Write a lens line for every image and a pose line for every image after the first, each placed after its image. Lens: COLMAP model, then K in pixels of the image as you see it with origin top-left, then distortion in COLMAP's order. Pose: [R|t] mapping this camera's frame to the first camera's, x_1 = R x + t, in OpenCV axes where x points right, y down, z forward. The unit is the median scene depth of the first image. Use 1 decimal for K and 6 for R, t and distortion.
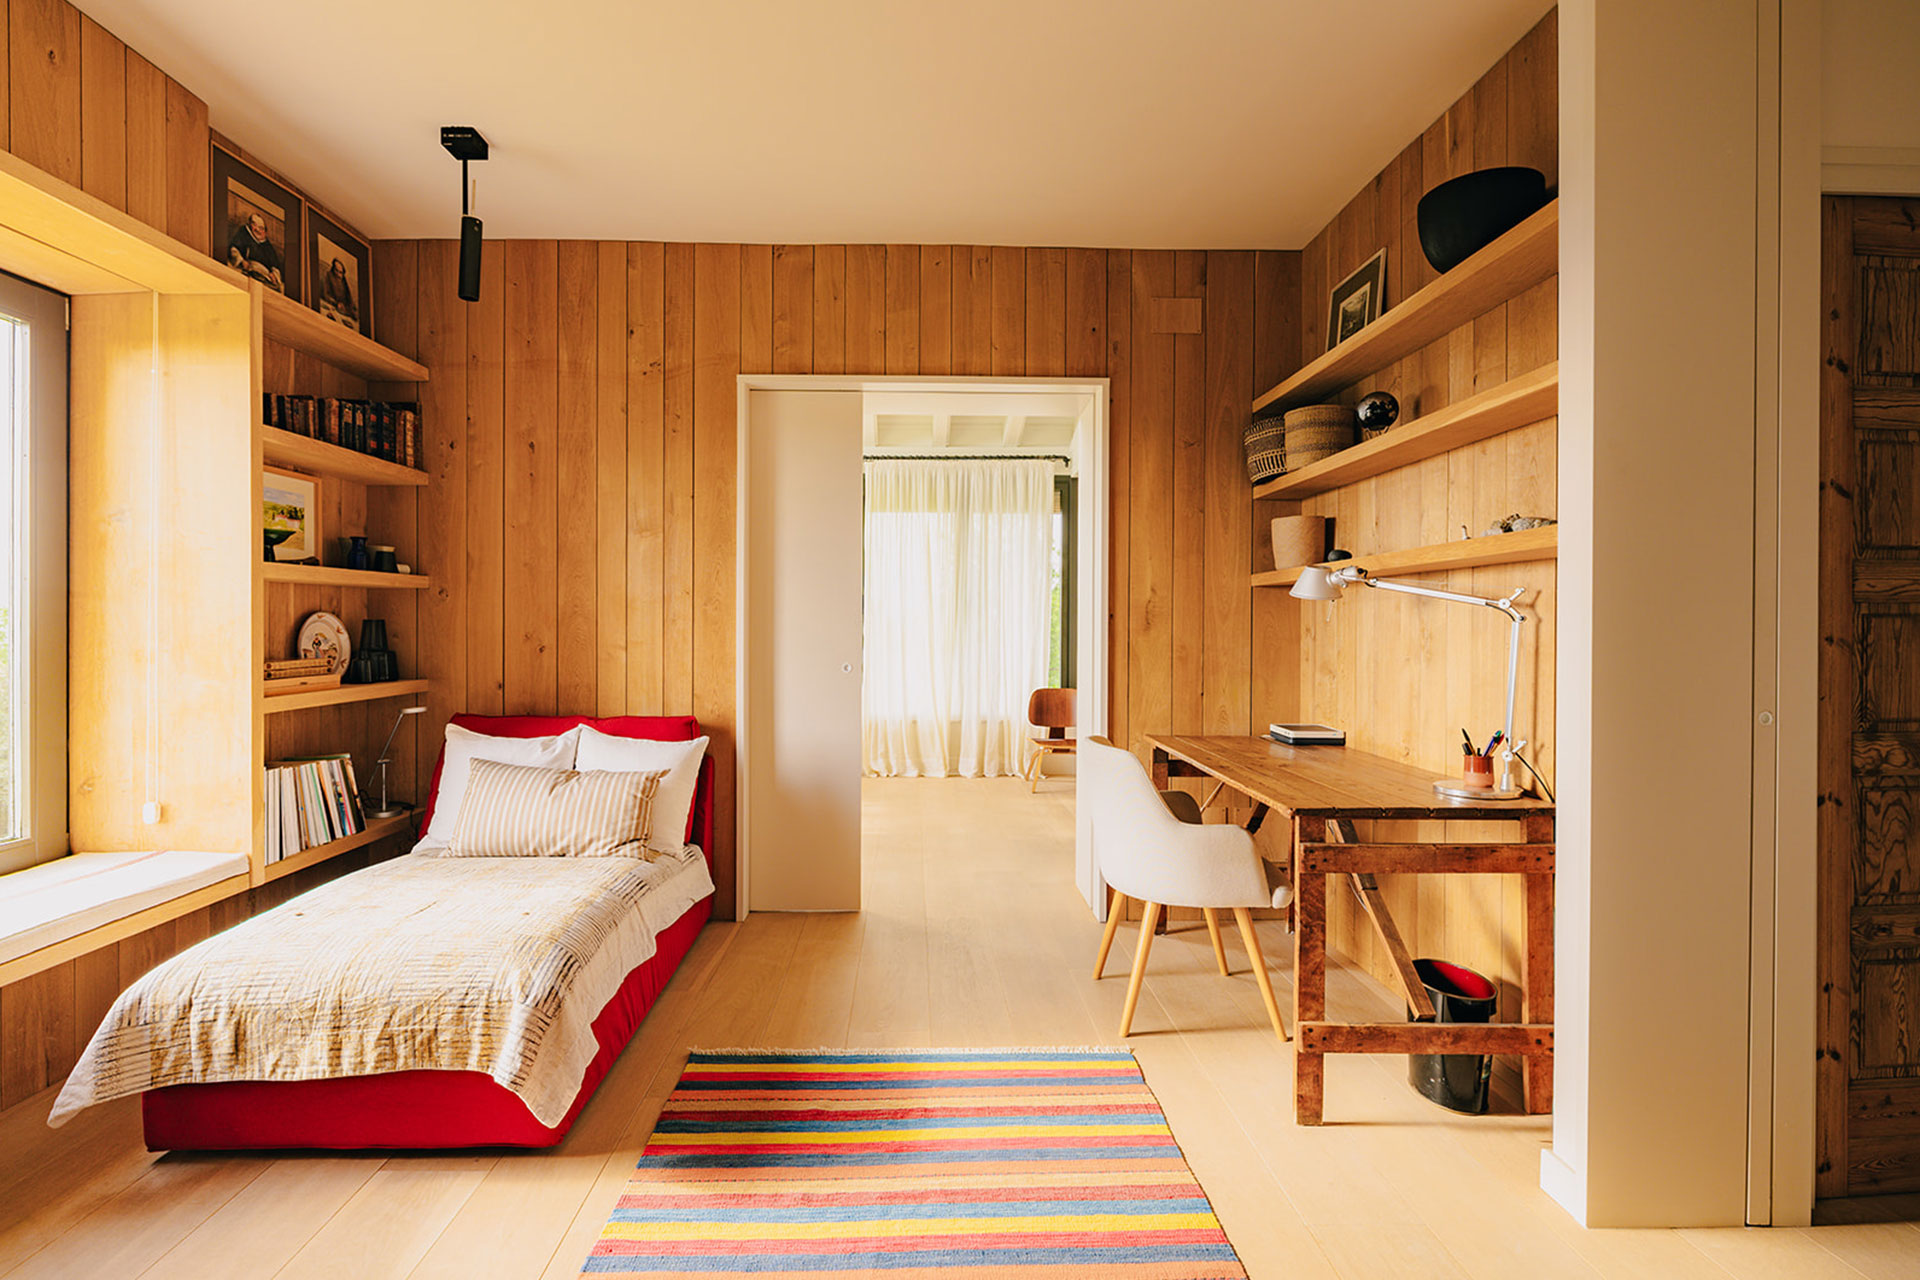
lens RADIAL K [[883.8, 0, 955.5], [0, 883.8, 653.3], [0, 0, 1]] dist [-0.015666, -0.000482]
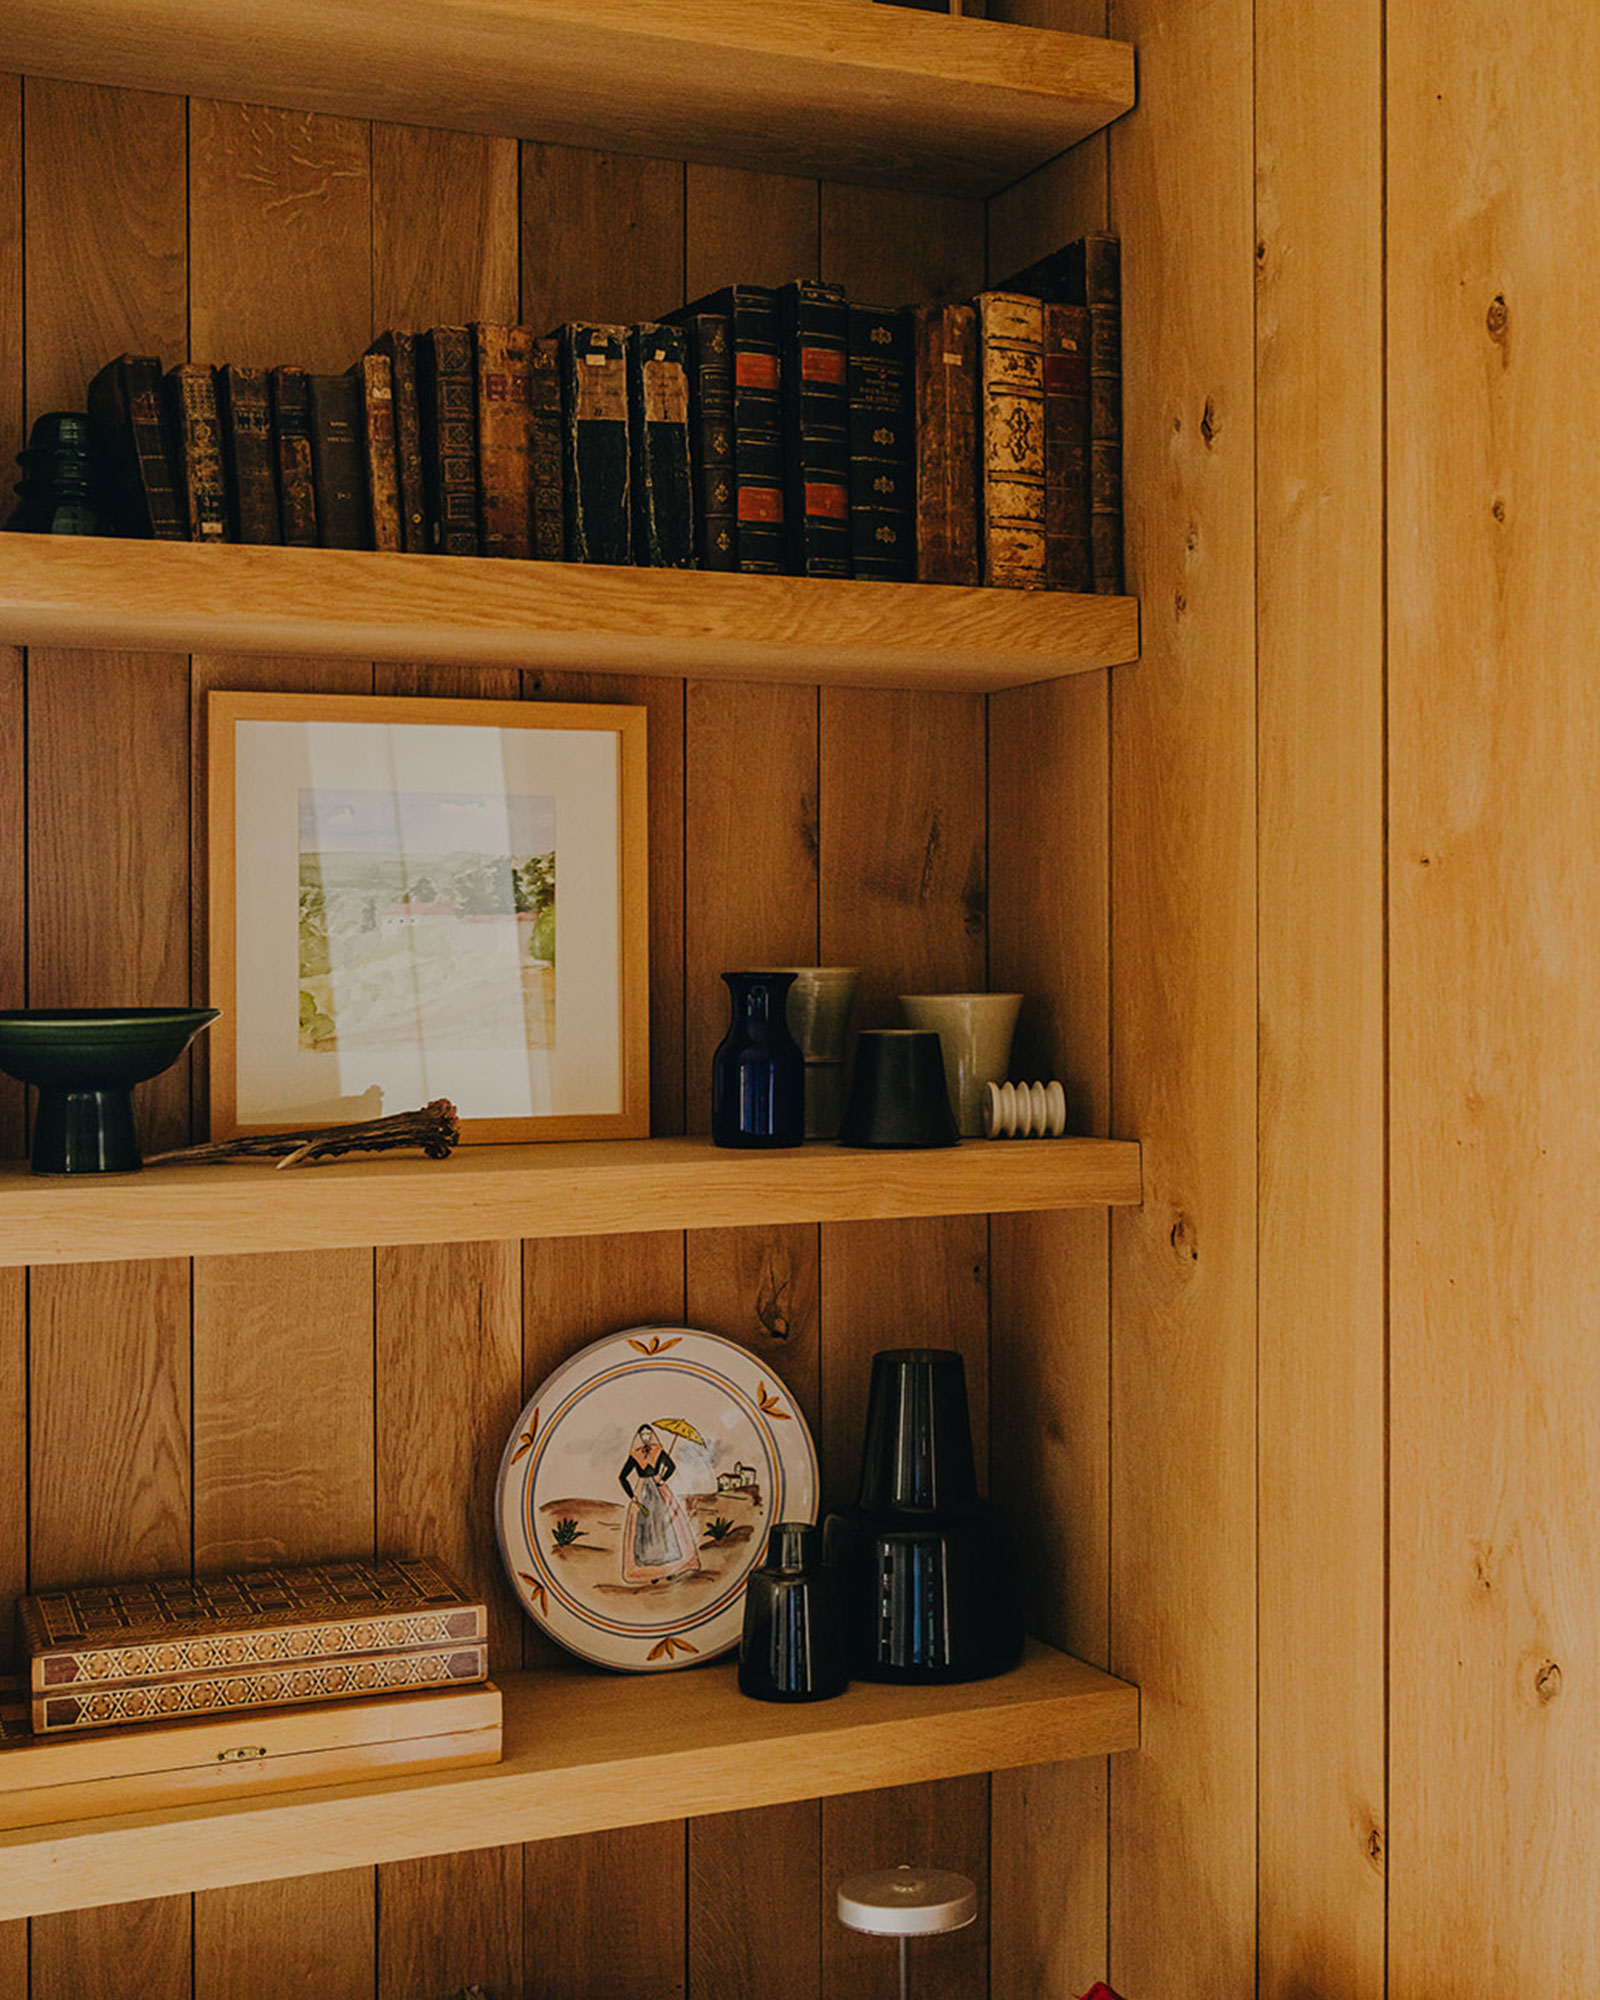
lens RADIAL K [[2547.8, 0, 811.6], [0, 2547.8, 986.7], [0, 0, 1]] dist [-0.001720, 0.000000]
pose [[0.366518, 0.005381, -0.930395, -0.132098], [-0.023350, 0.999722, -0.003417, -0.131467], [0.930118, 0.022977, 0.366542, 0.819986]]
